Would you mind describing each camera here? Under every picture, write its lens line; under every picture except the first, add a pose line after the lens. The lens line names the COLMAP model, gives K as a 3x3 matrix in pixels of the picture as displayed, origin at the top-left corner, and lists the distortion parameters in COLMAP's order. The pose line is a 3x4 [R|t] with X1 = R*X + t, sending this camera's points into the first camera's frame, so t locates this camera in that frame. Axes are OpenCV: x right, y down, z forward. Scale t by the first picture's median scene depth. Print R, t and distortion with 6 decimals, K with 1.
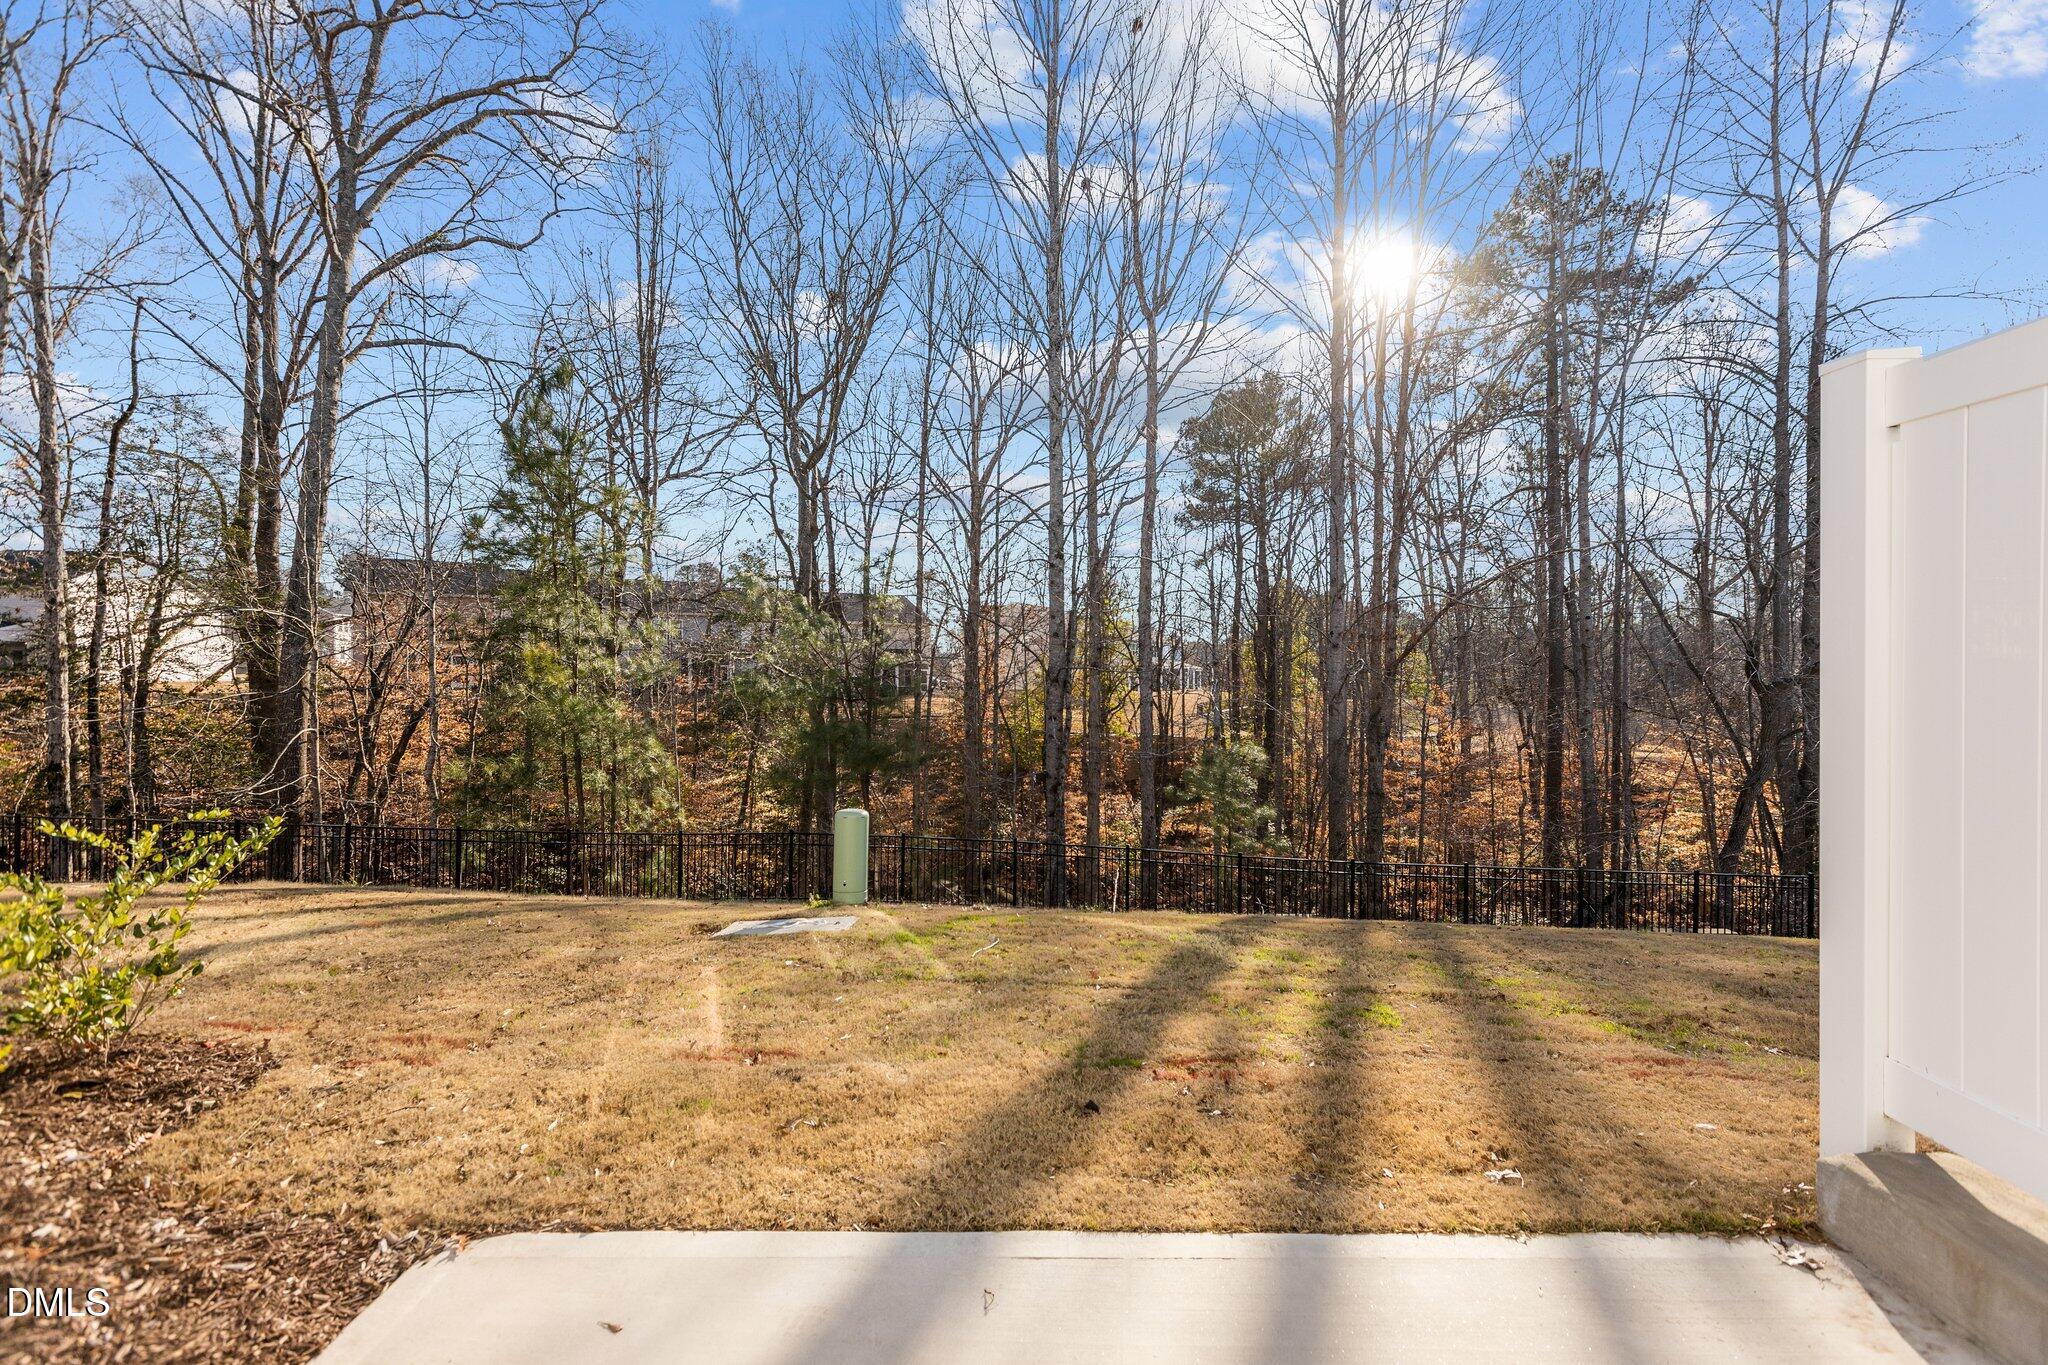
lens RADIAL K [[933.4, 0, 1024.0], [0, 933.4, 682.5], [0, 0, 1]] dist [0.003422, 0.000359]
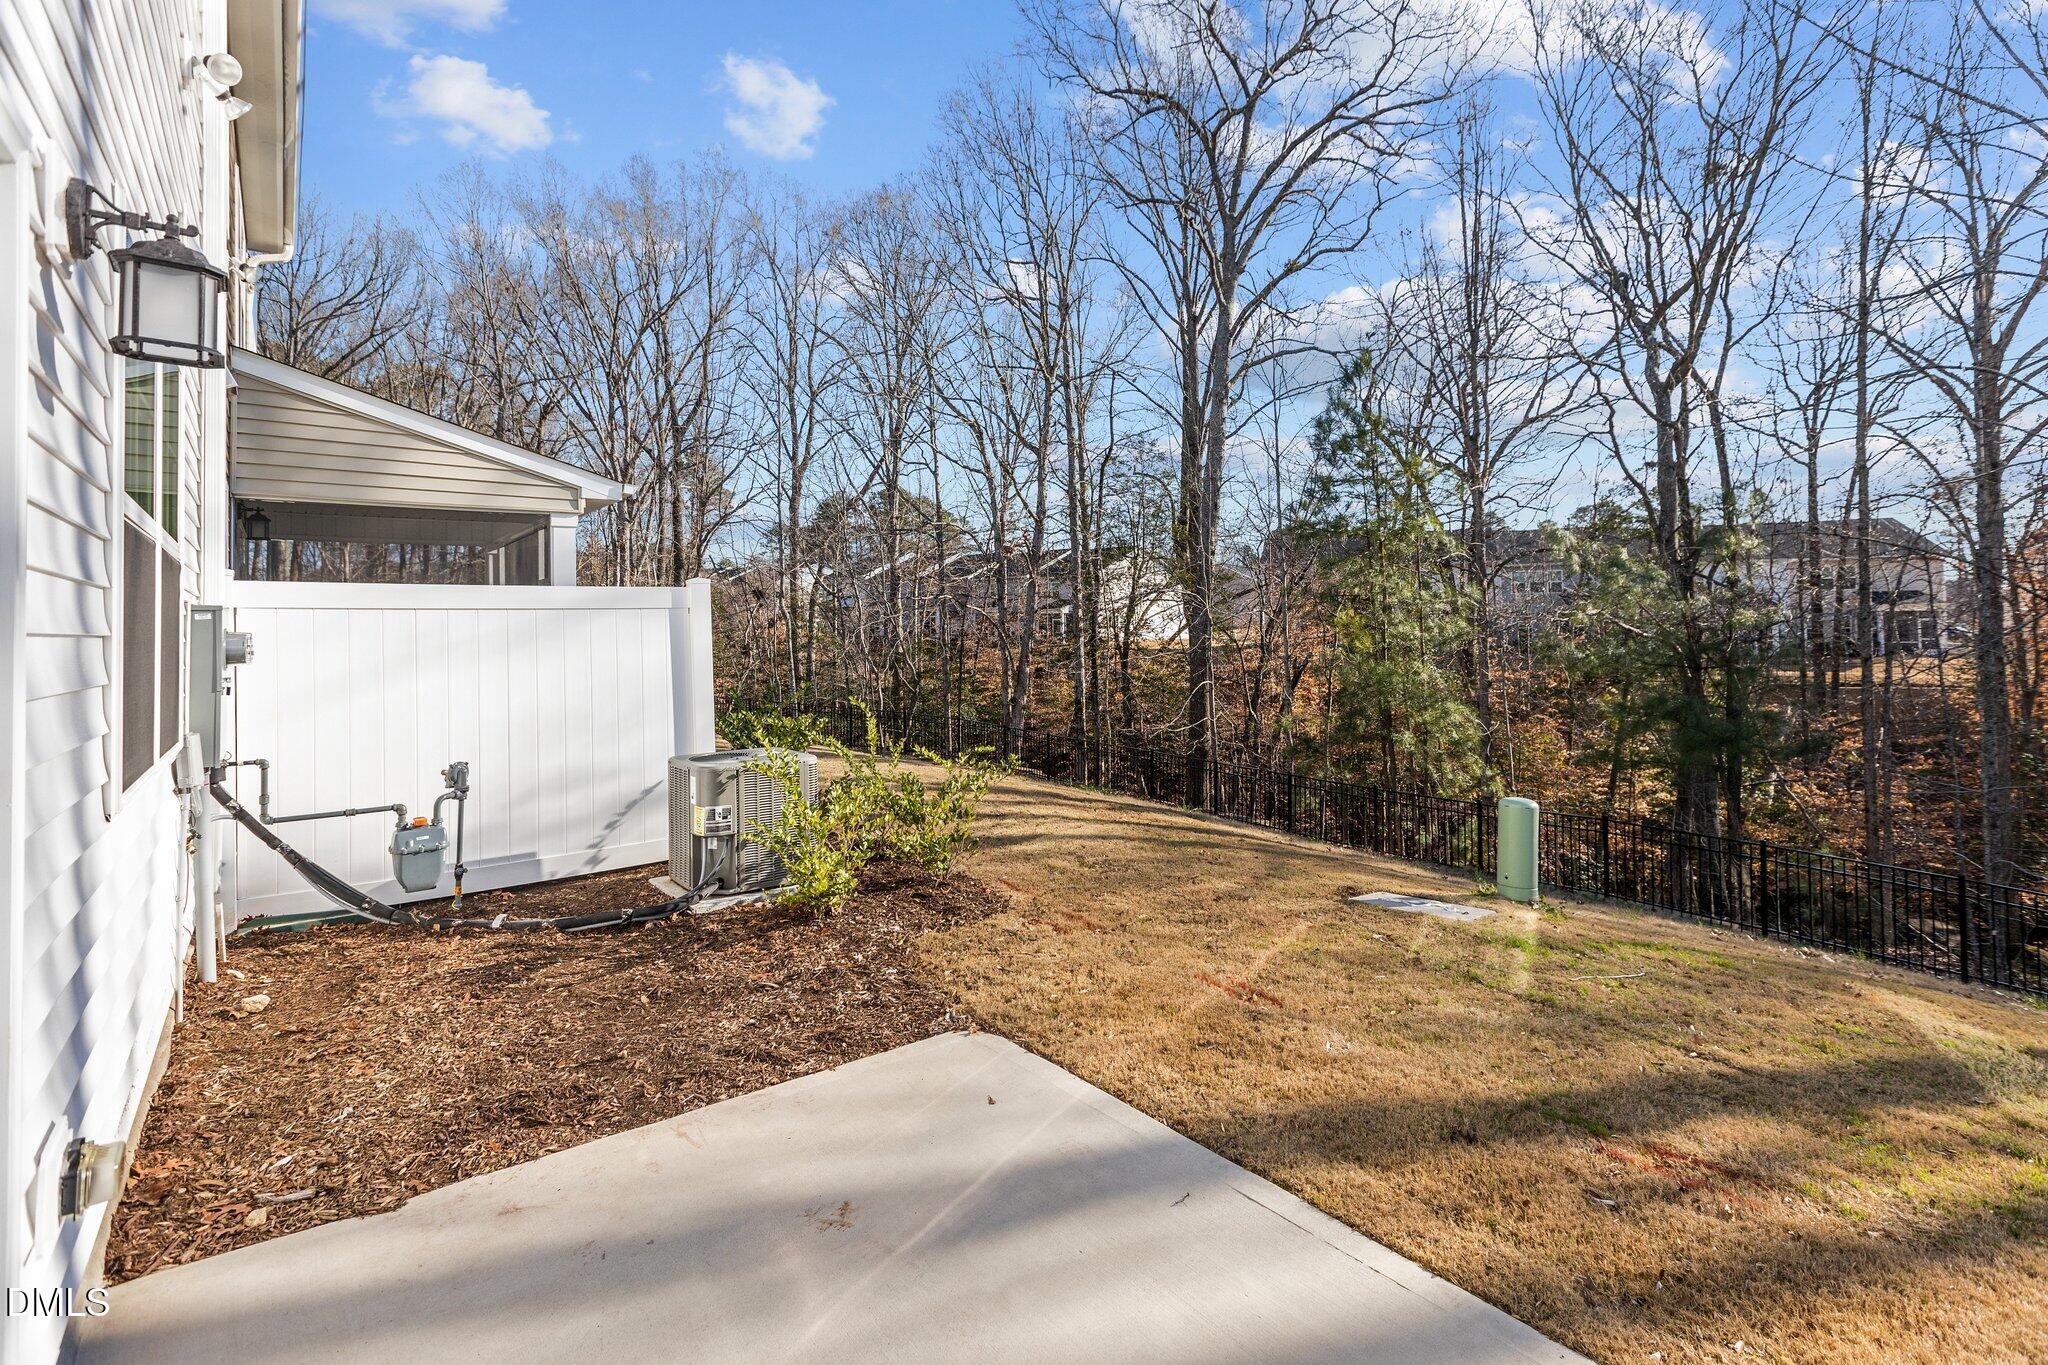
lens RADIAL K [[967.0, 0, 1019.1], [0, 967.0, 602.3], [0, 0, 1]] dist [0.004194, 0.000576]
pose [[0.606234, -0.033079, -0.794598, 0.364289], [0.008784, 0.999352, -0.034901, -0.039253], [0.795238, 0.014178, 0.606132, 0.011899]]
